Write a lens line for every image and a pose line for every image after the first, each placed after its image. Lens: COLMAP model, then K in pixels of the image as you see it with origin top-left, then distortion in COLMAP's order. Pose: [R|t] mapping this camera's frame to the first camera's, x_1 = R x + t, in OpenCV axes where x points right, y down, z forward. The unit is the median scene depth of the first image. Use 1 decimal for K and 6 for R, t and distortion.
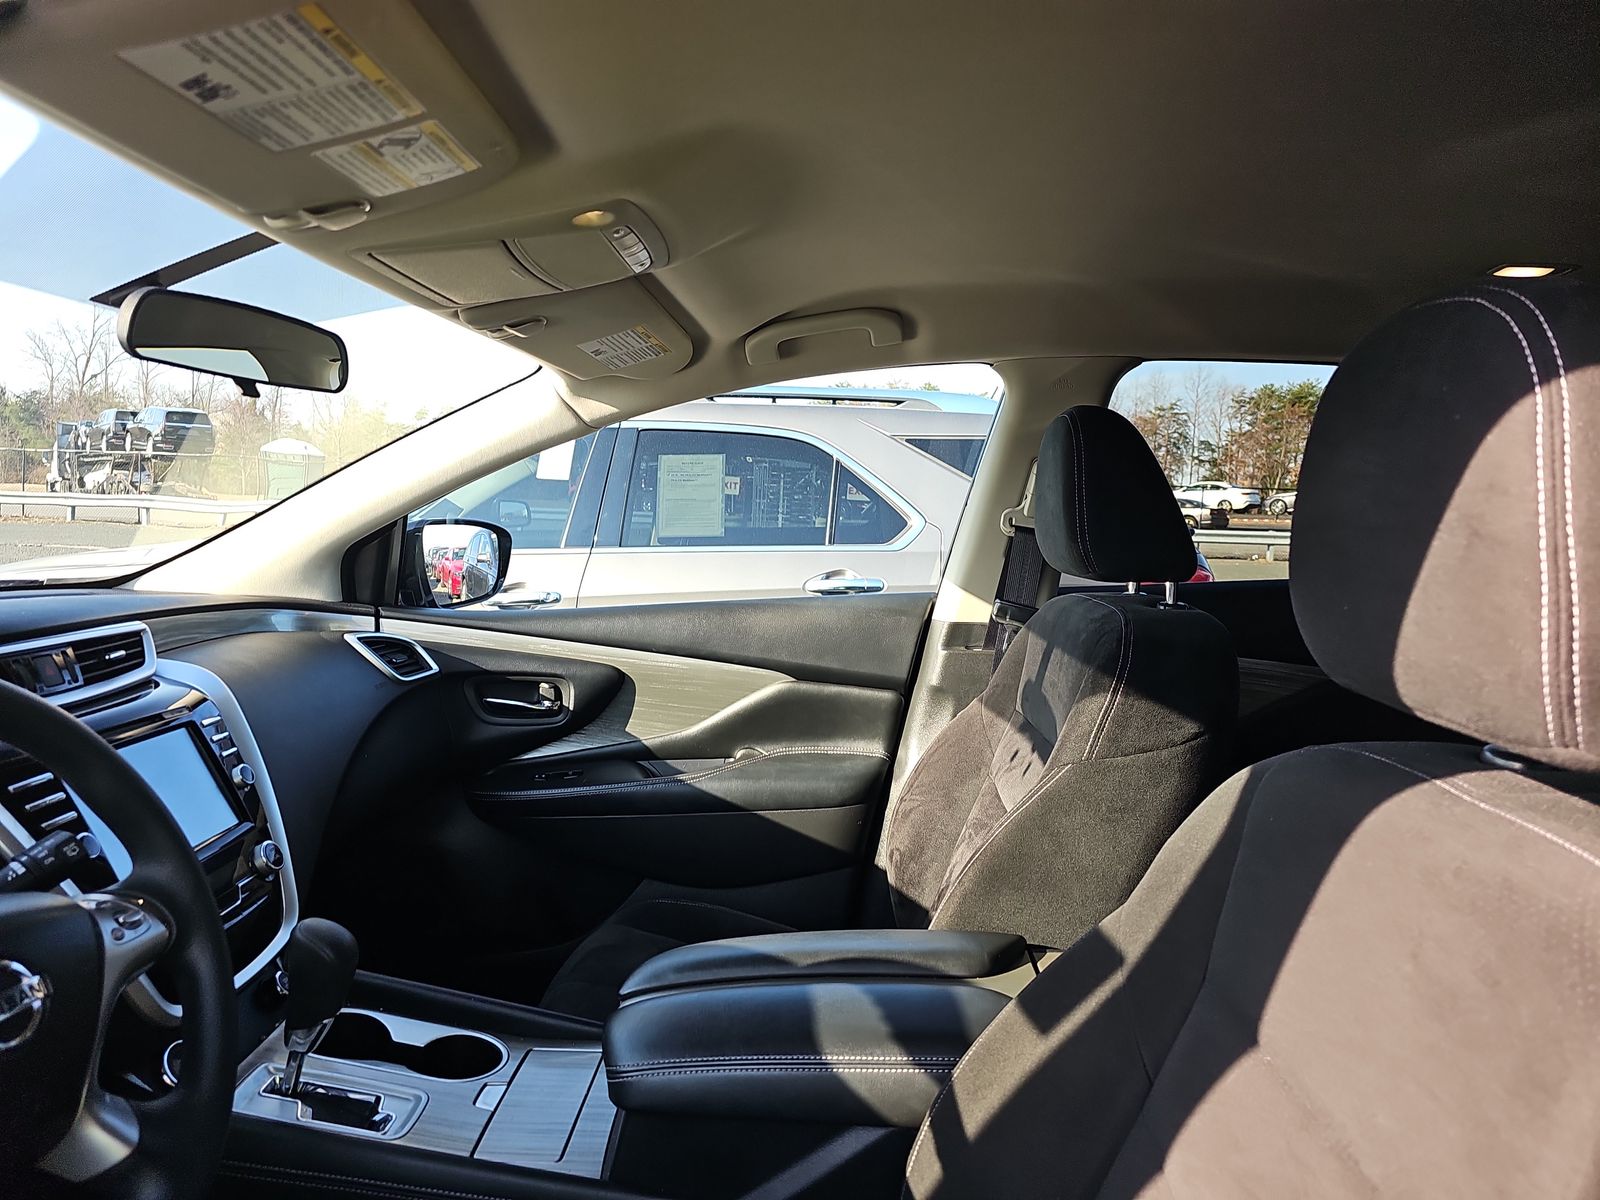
lens RADIAL K [[1086.2, 0, 796.9], [0, 1086.2, 578.2], [0, 0, 1]] dist [0.057992, -0.056879]
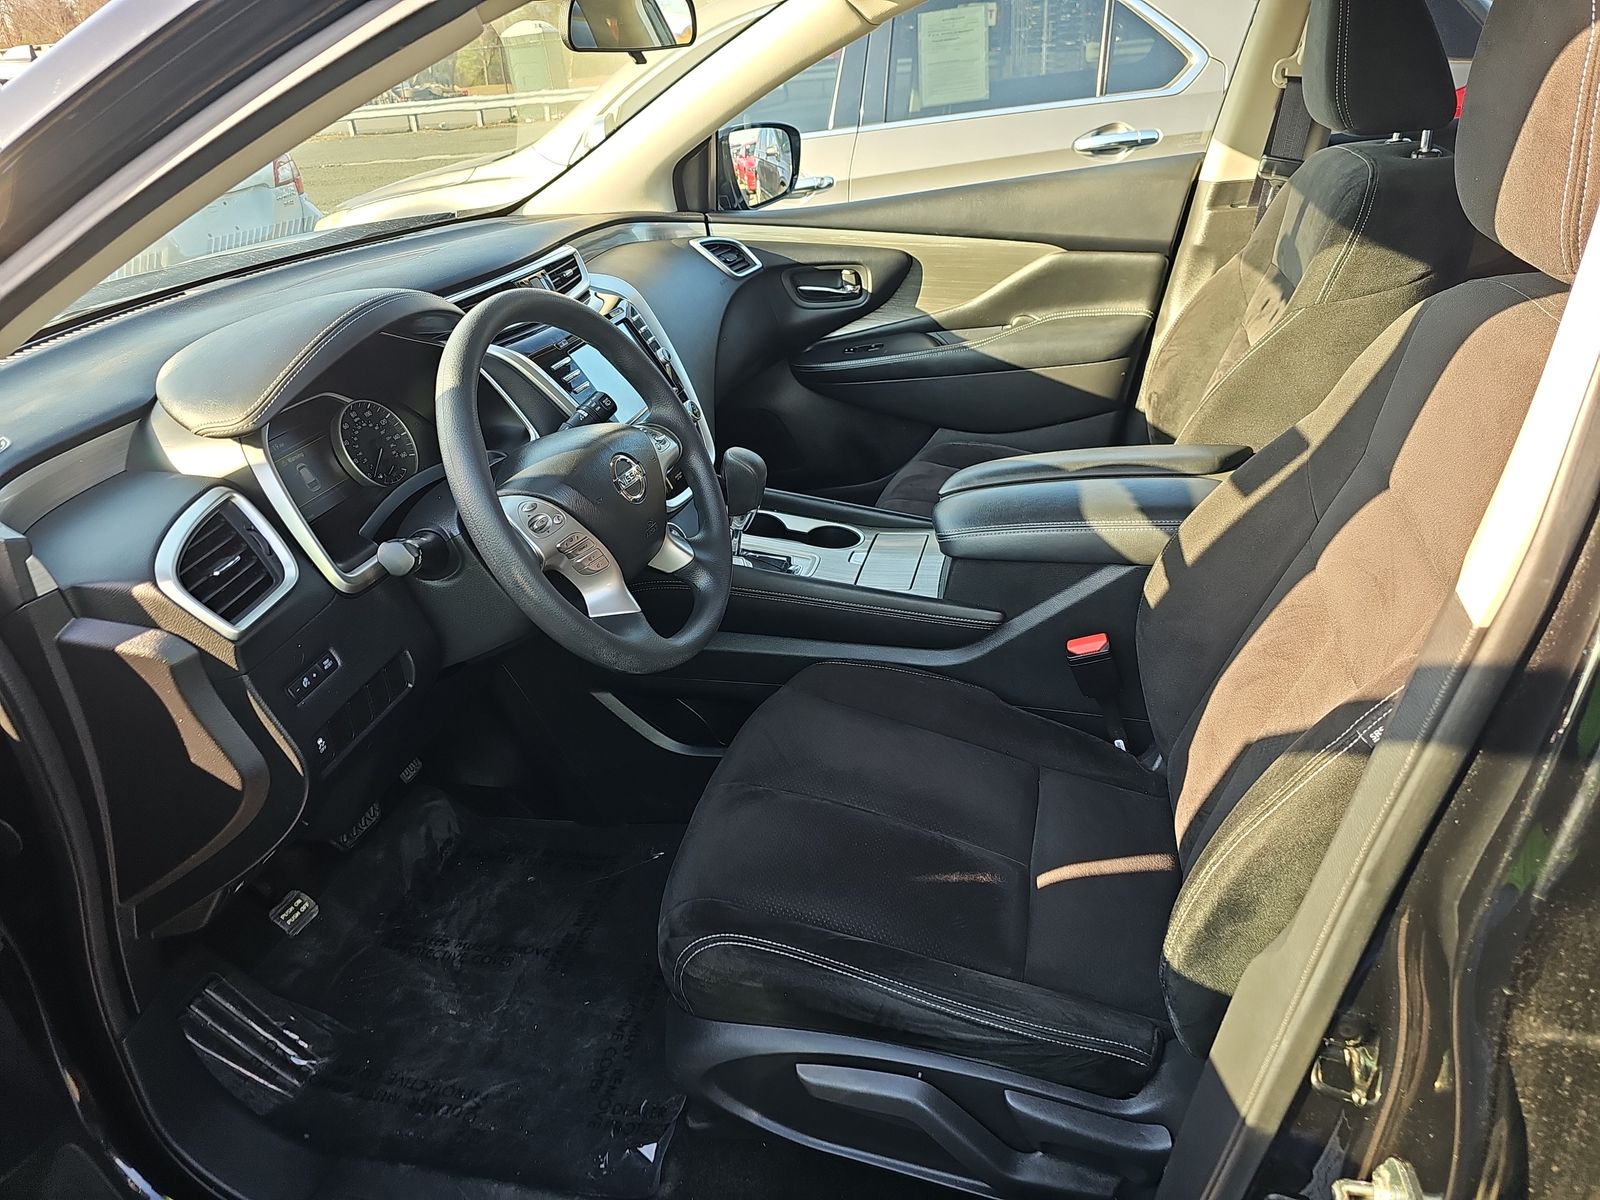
lens RADIAL K [[1086.2, 0, 796.9], [0, 1086.2, 578.2], [0, 0, 1]] dist [0.057992, -0.056879]
pose [[0.971053, -0.005167, -0.238809, -0.003092], [0.094306, 0.926841, 0.363418, -0.030677], [0.219460, -0.375419, 0.900498, -0.212386]]
